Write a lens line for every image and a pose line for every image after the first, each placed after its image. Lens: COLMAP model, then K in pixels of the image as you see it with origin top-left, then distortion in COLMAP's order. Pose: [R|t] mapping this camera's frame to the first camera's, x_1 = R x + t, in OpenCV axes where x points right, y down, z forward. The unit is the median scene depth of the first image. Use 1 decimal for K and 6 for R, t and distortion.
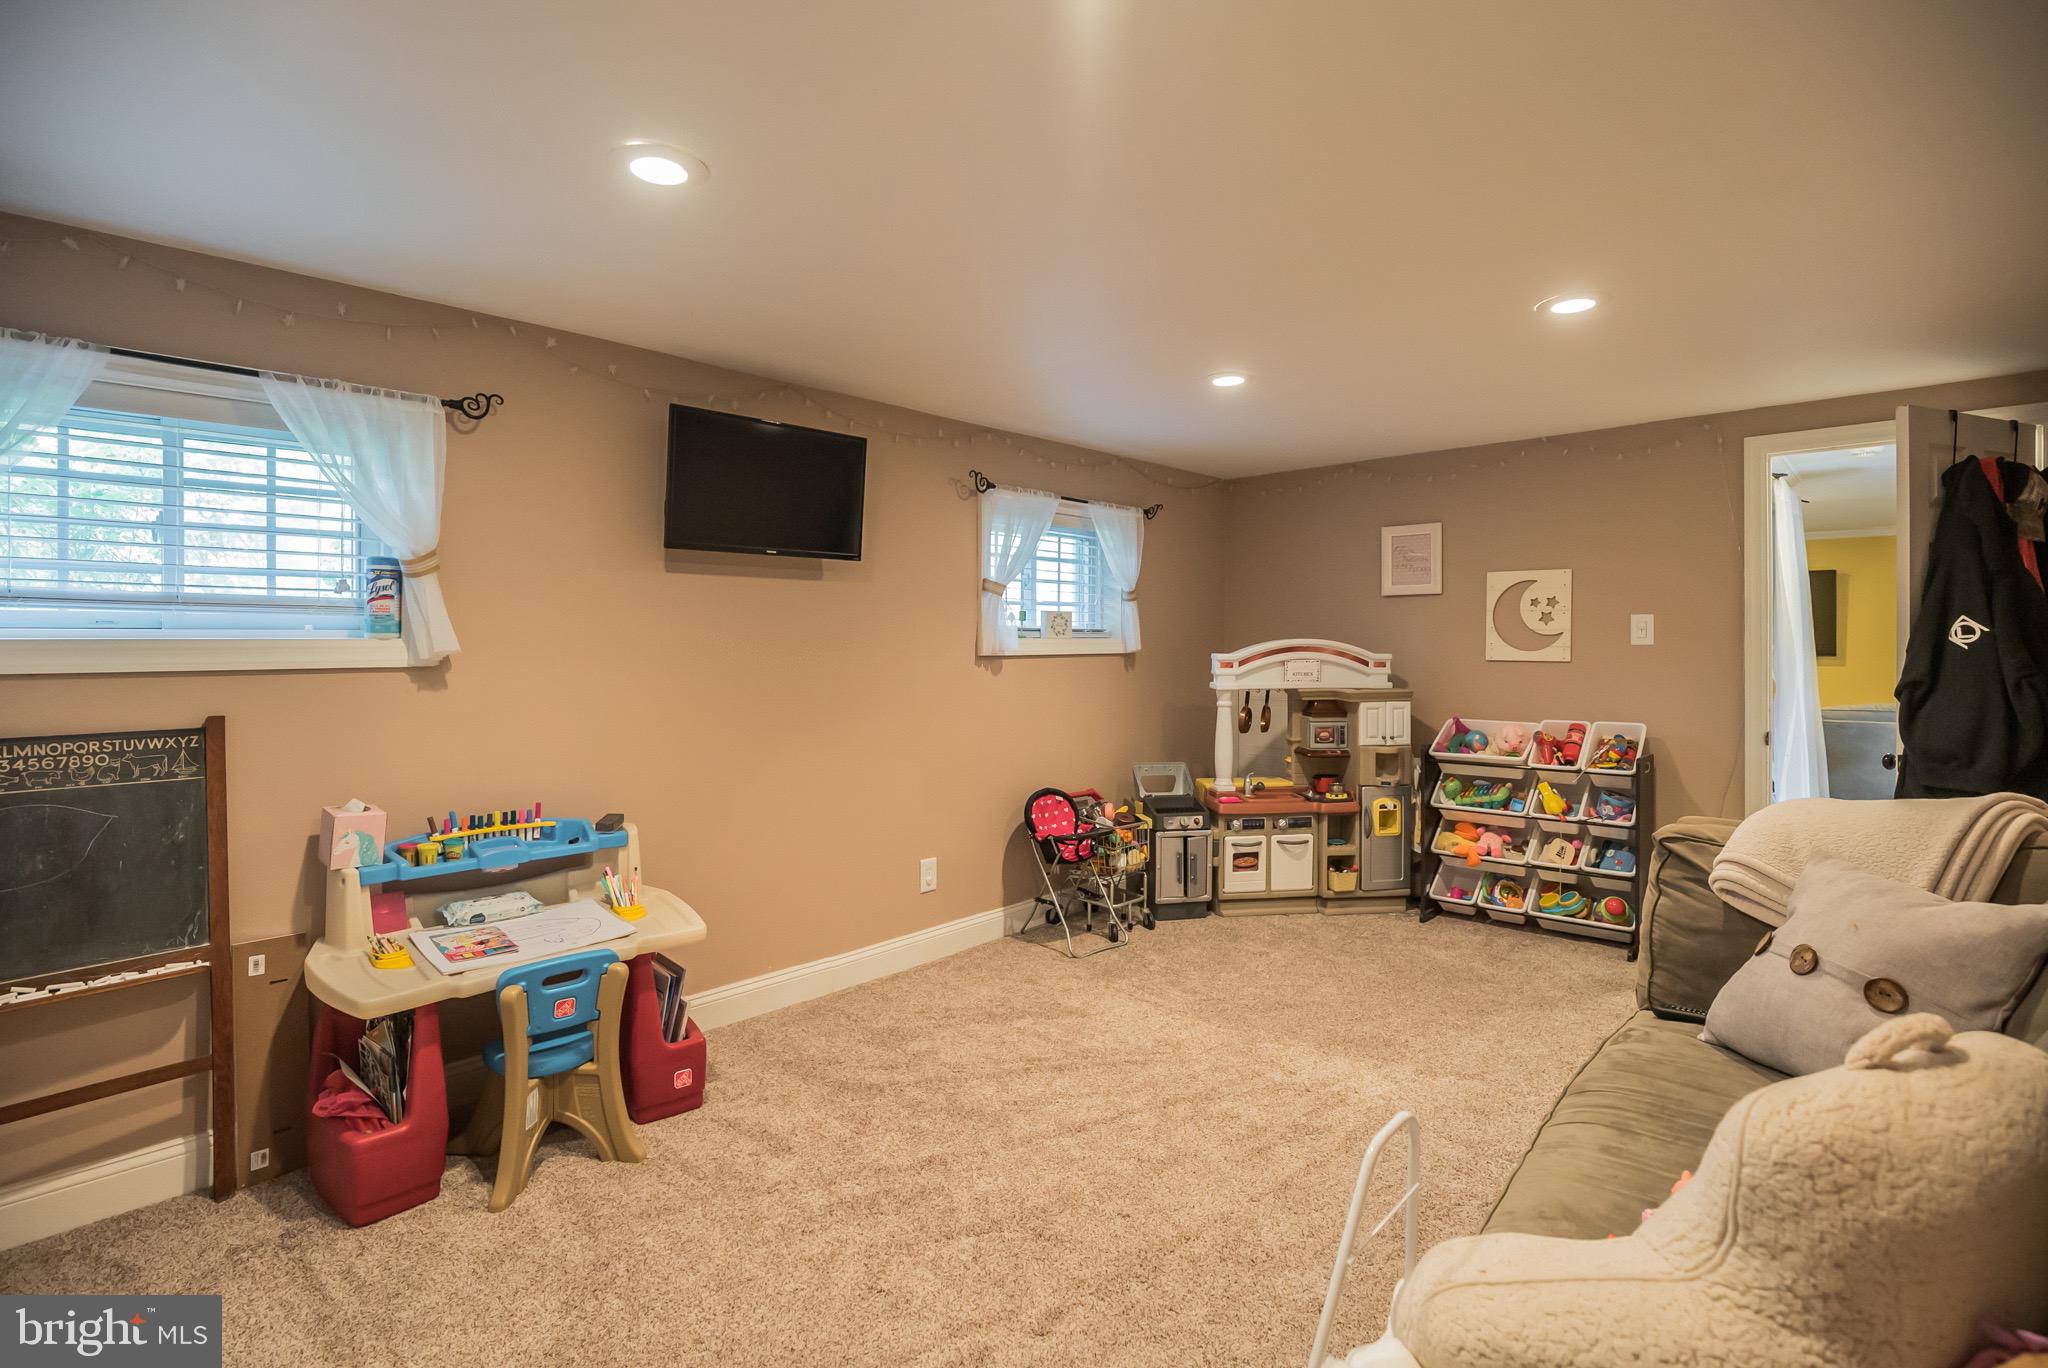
lens RADIAL K [[971.0, 0, 1031.0], [0, 971.0, 642.6], [0, 0, 1]] dist [0.000861, 0.000348]
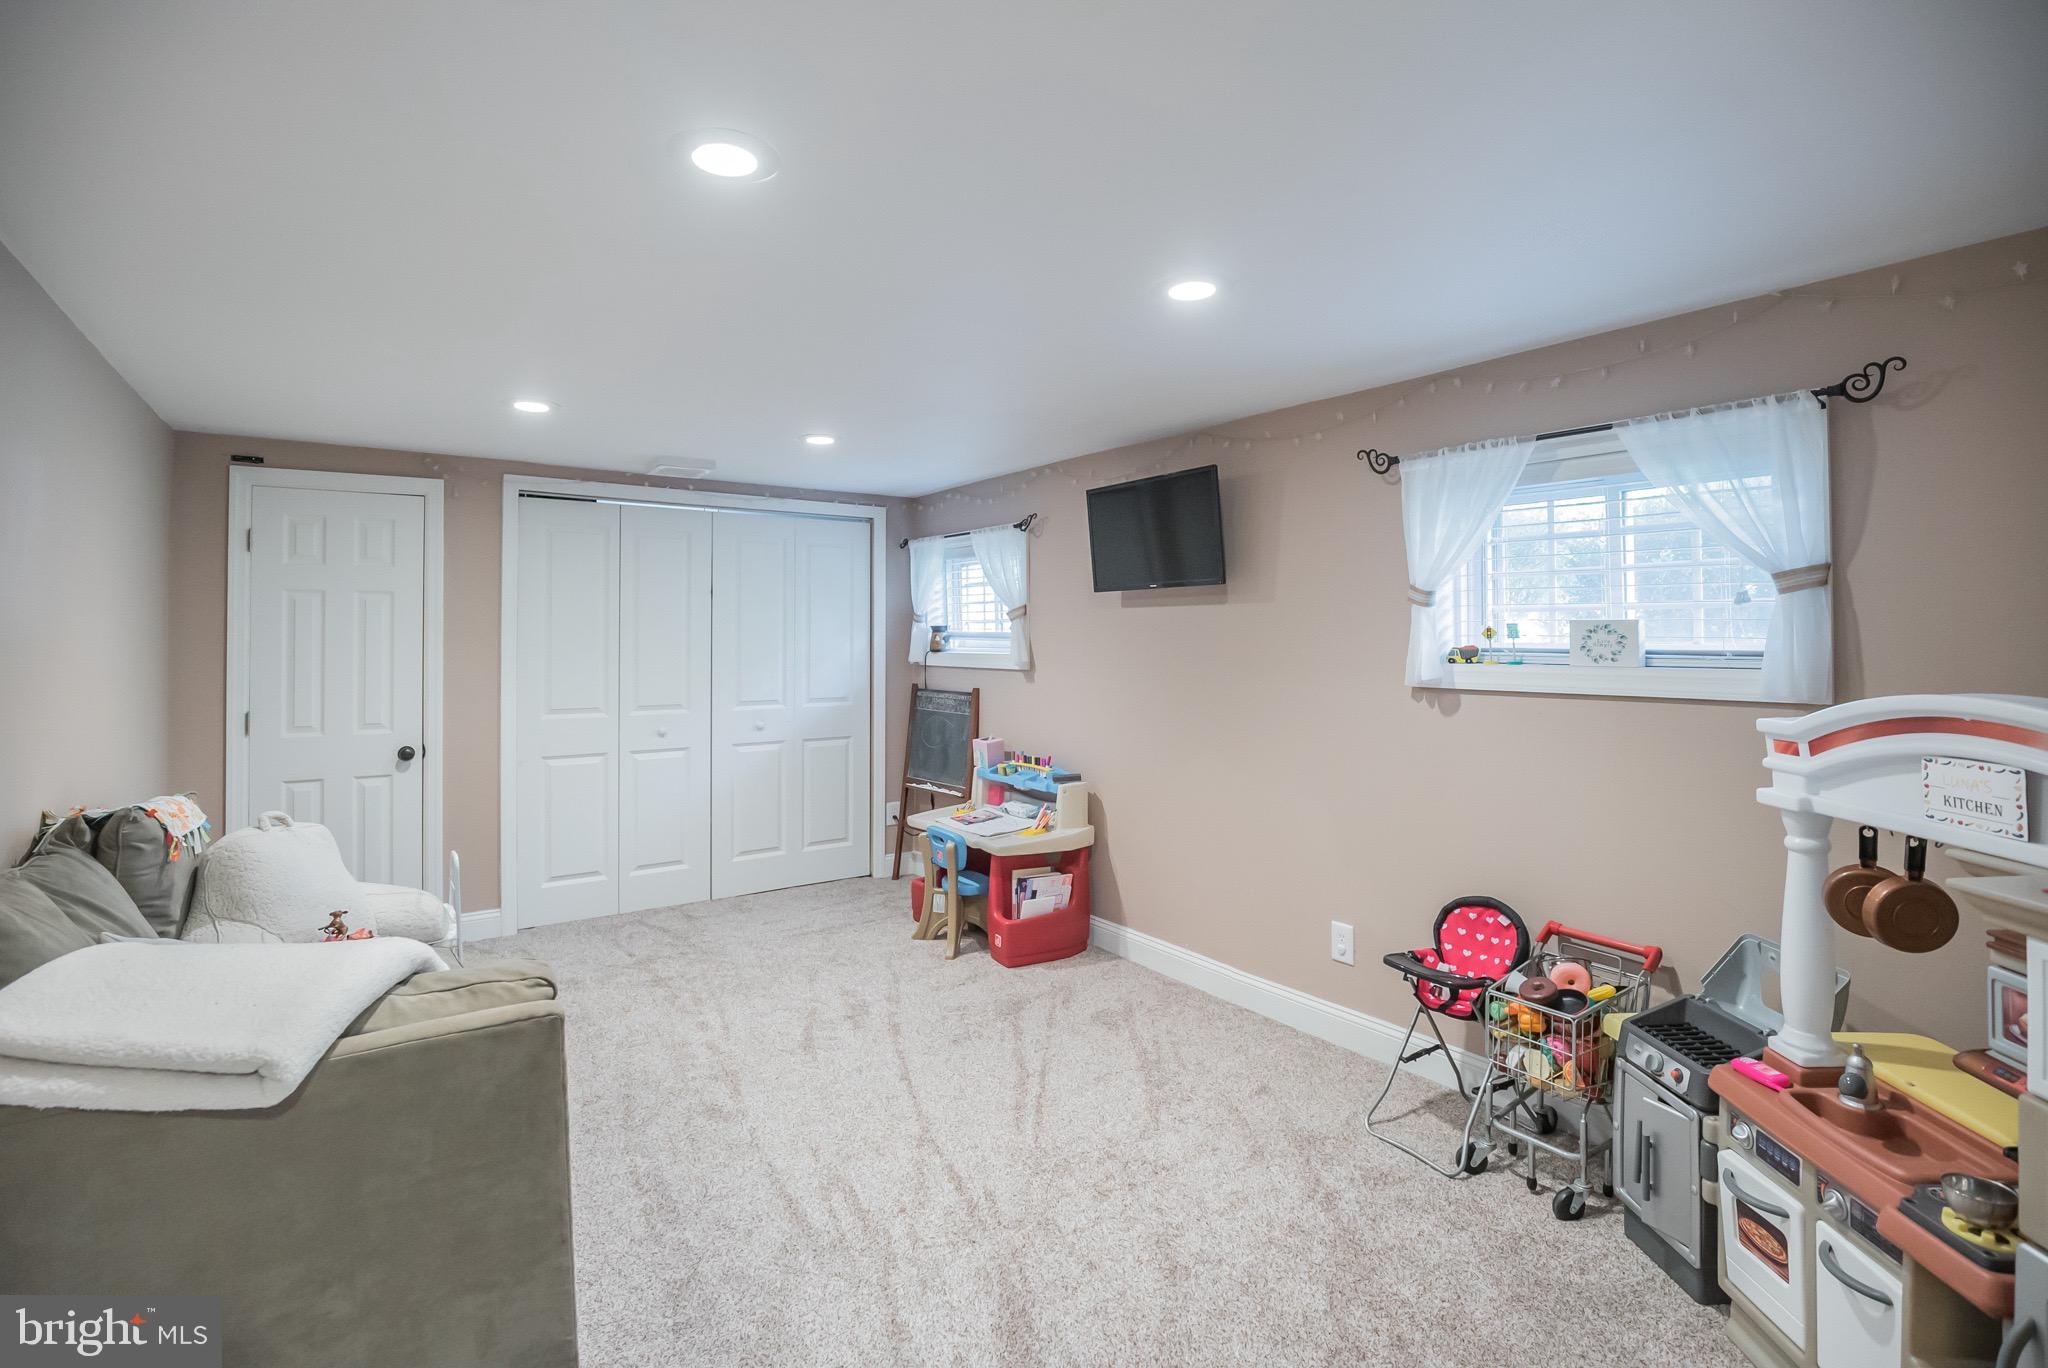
lens RADIAL K [[971.0, 0, 1031.0], [0, 971.0, 642.6], [0, 0, 1]] dist [0.000861, 0.000348]
pose [[-0.186336, -0.000082, -0.982486, 0.844112], [-0.013932, 0.999900, 0.002559, -0.022098], [0.982387, 0.014165, -0.186319, 0.978158]]
